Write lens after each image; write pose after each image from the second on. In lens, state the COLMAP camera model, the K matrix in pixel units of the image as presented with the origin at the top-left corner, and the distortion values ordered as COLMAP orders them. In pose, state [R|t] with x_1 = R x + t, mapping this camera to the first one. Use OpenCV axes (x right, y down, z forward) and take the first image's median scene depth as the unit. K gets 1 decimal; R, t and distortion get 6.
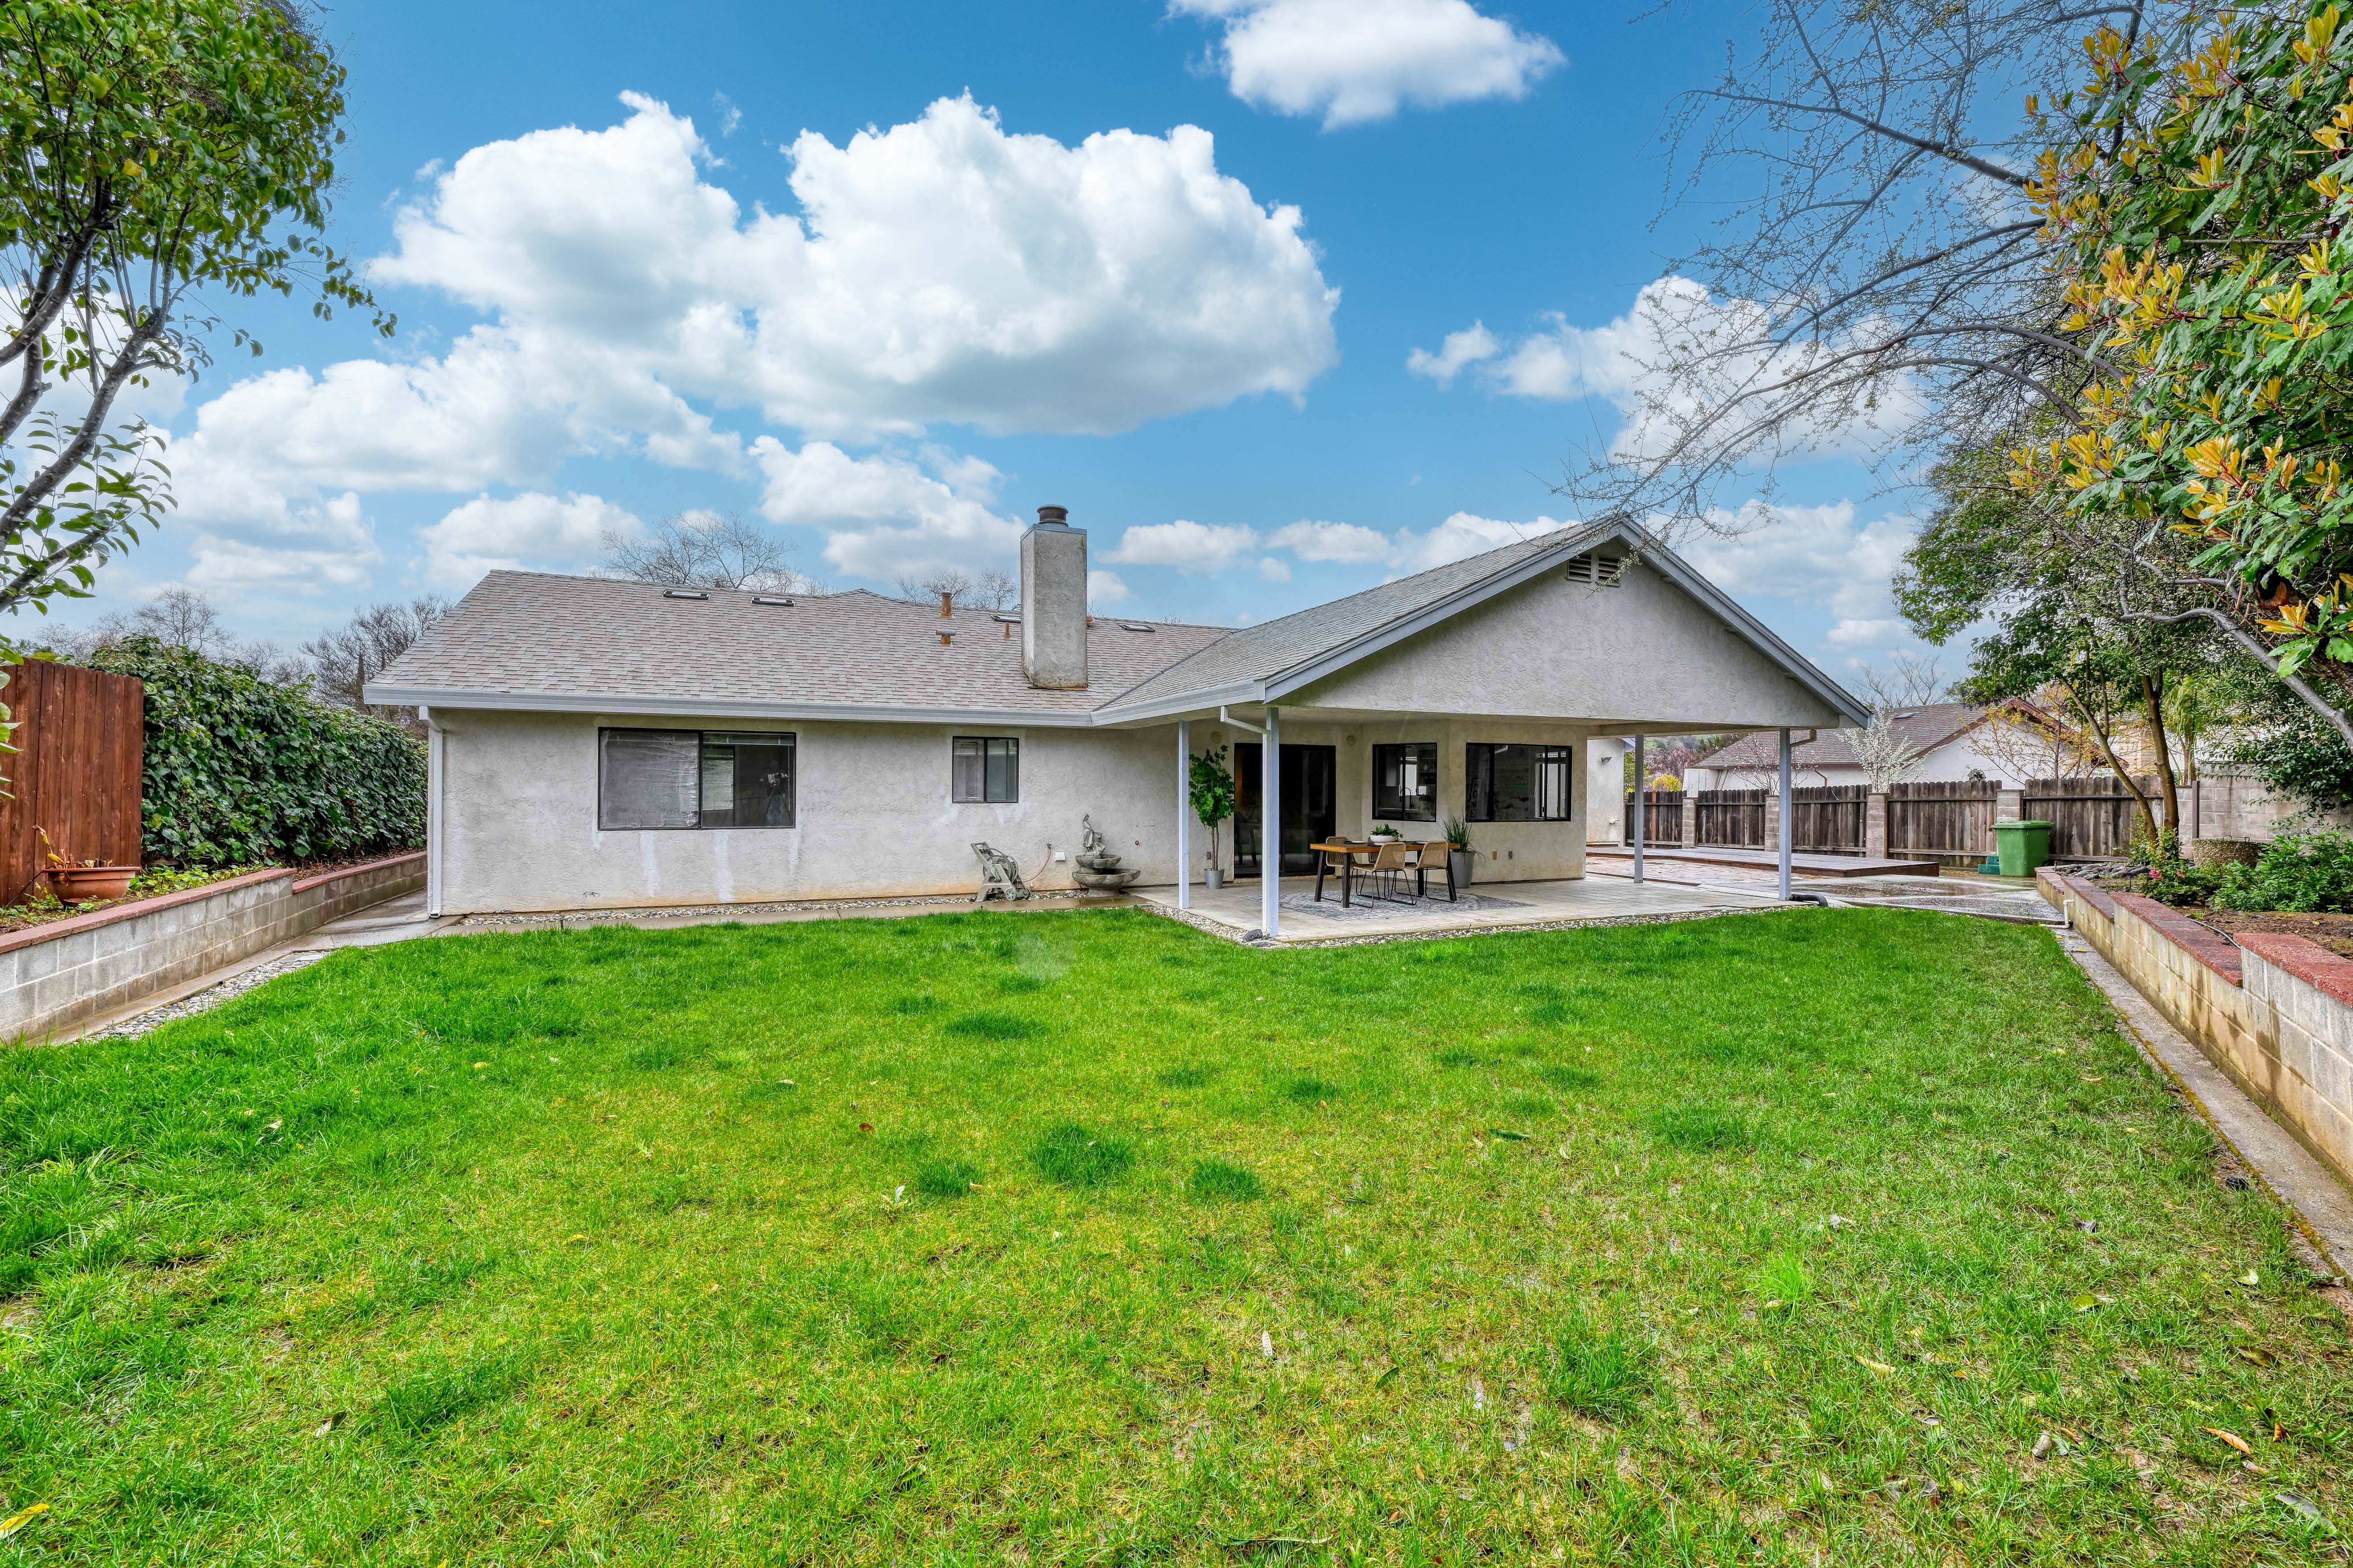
lens RADIAL K [[930.8, 0, 1180.7], [0, 930.8, 784.7], [0, 0, 1]] dist [-0.000879, 0.000419]
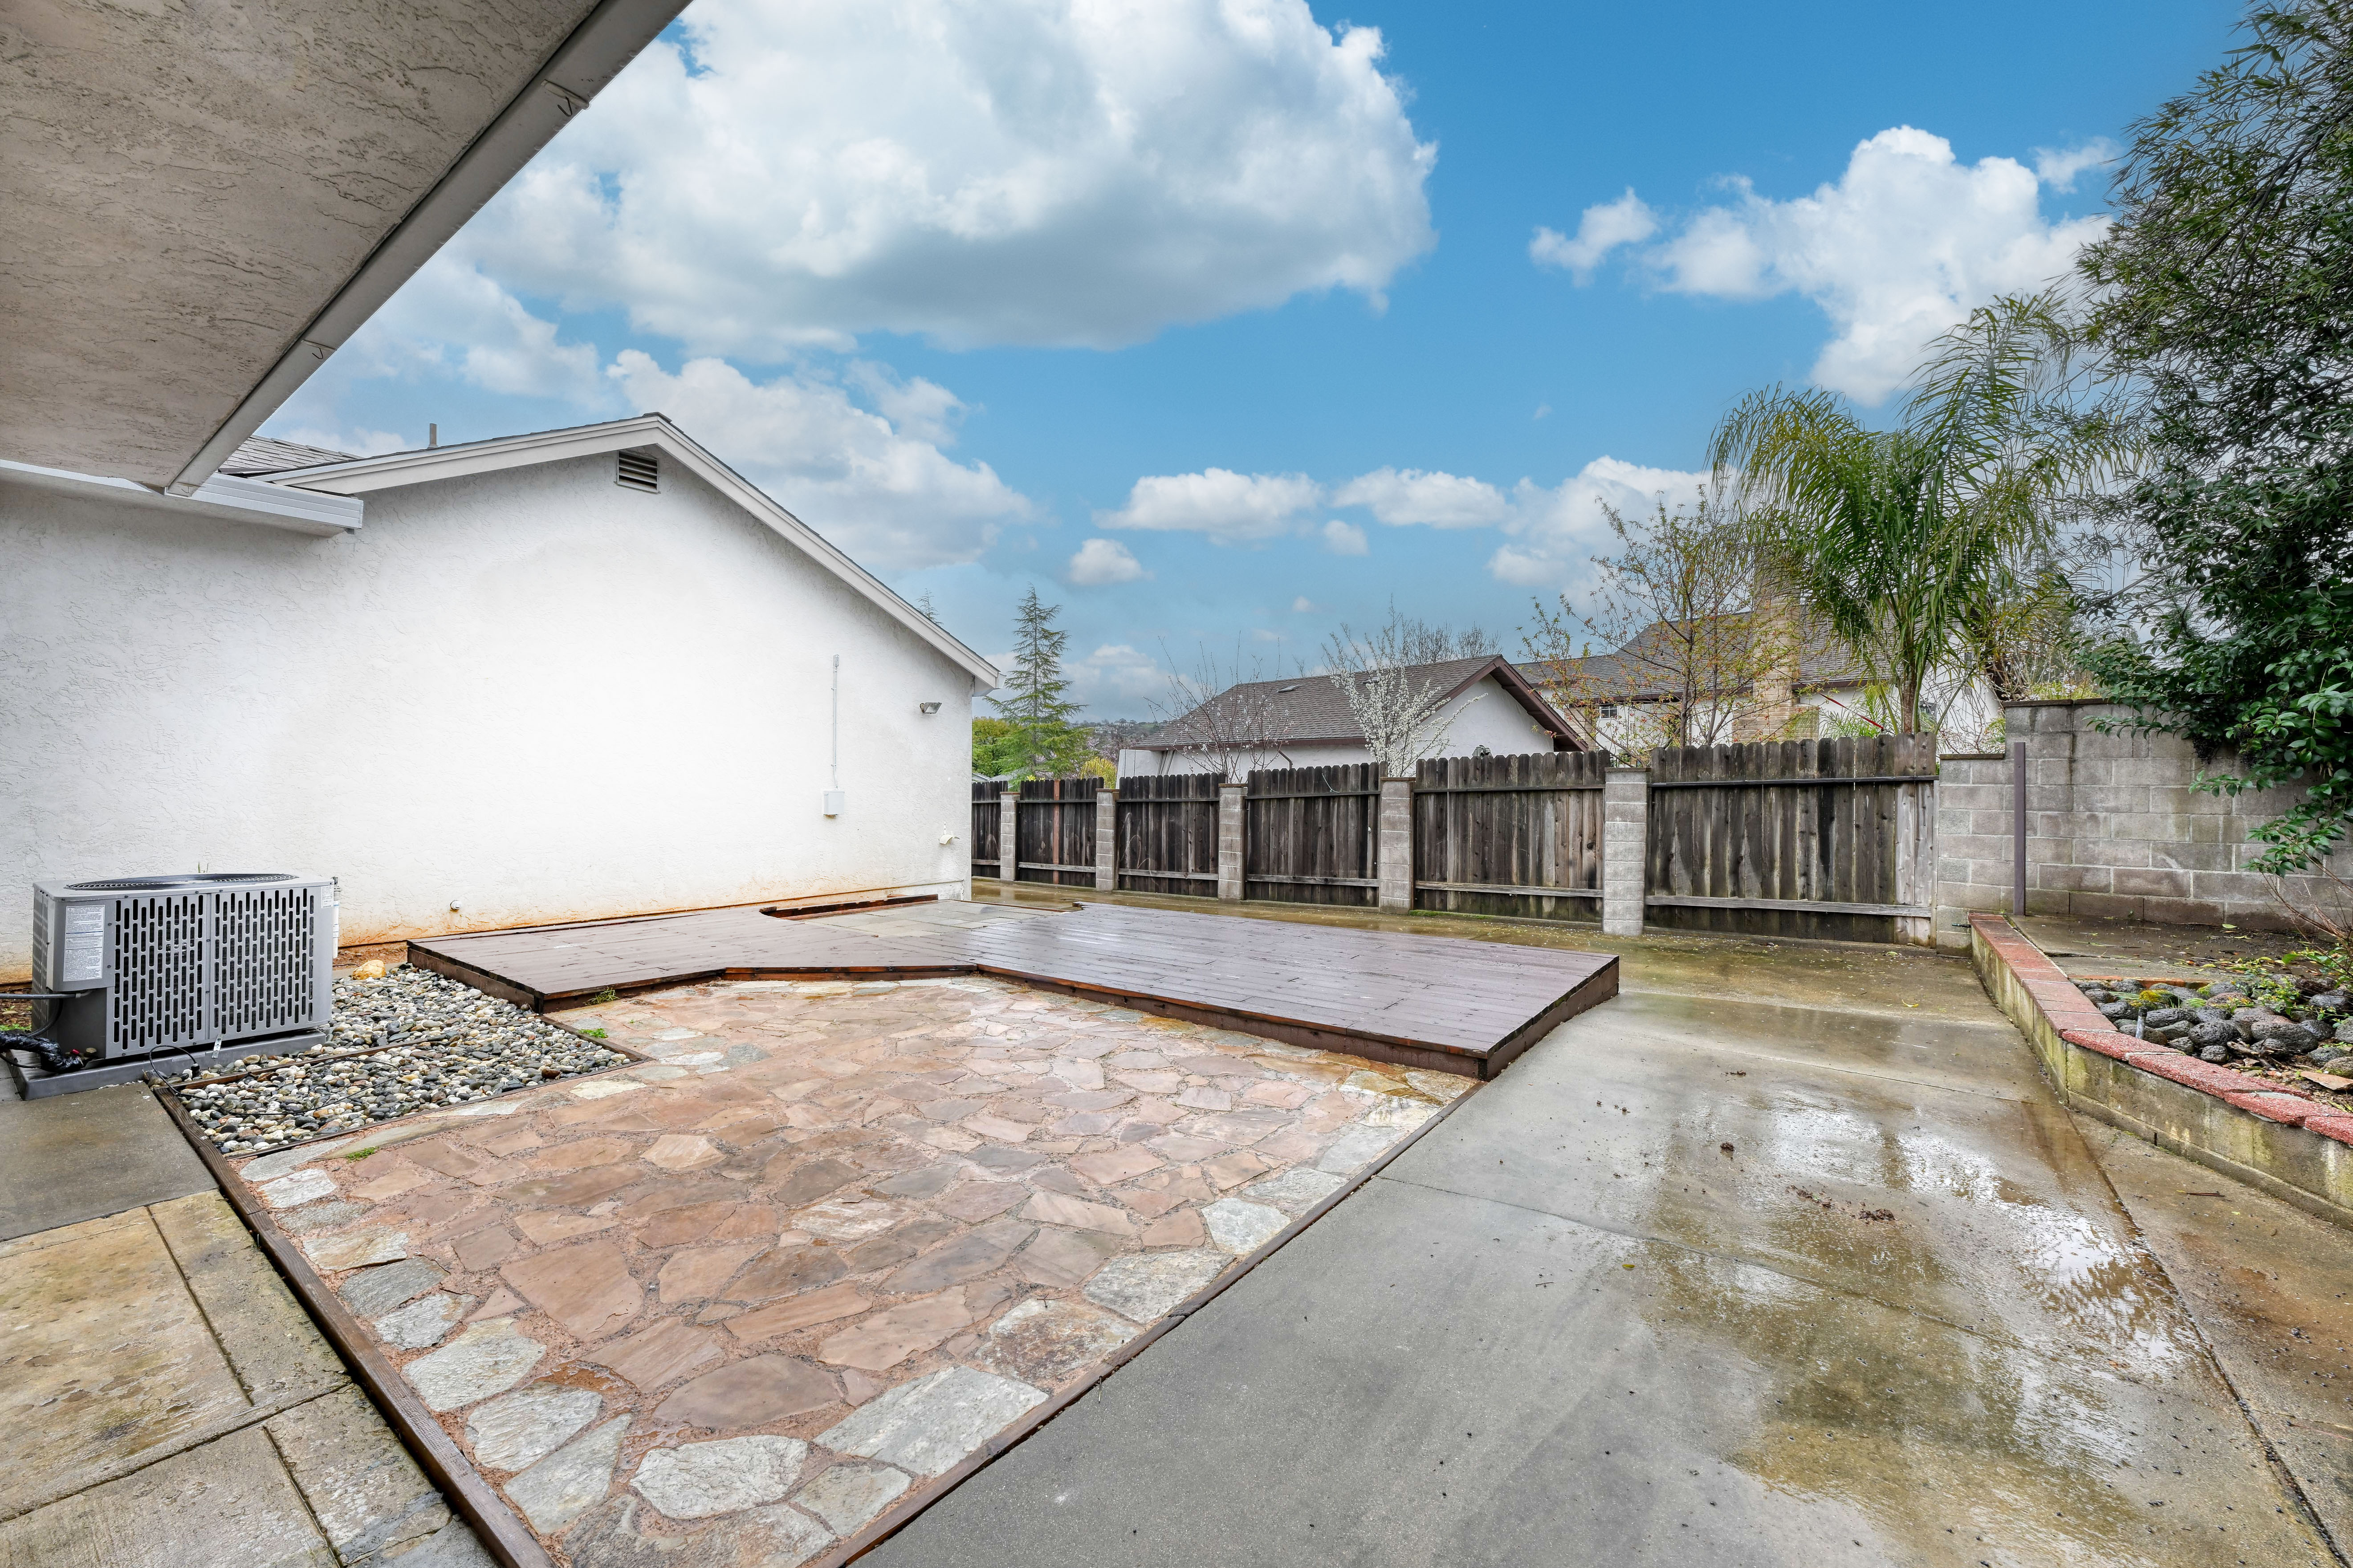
lens RADIAL K [[930.8, 0, 1174.8], [0, 930.8, 781.7], [0, 0, 1]] dist [-0.000879, 0.000419]
pose [[0.871632, 0.002491, 0.490155, 0.377677], [-0.002284, 0.999997, -0.001020, 0.012260], [-0.490156, -0.000230, 0.871635, 0.600627]]
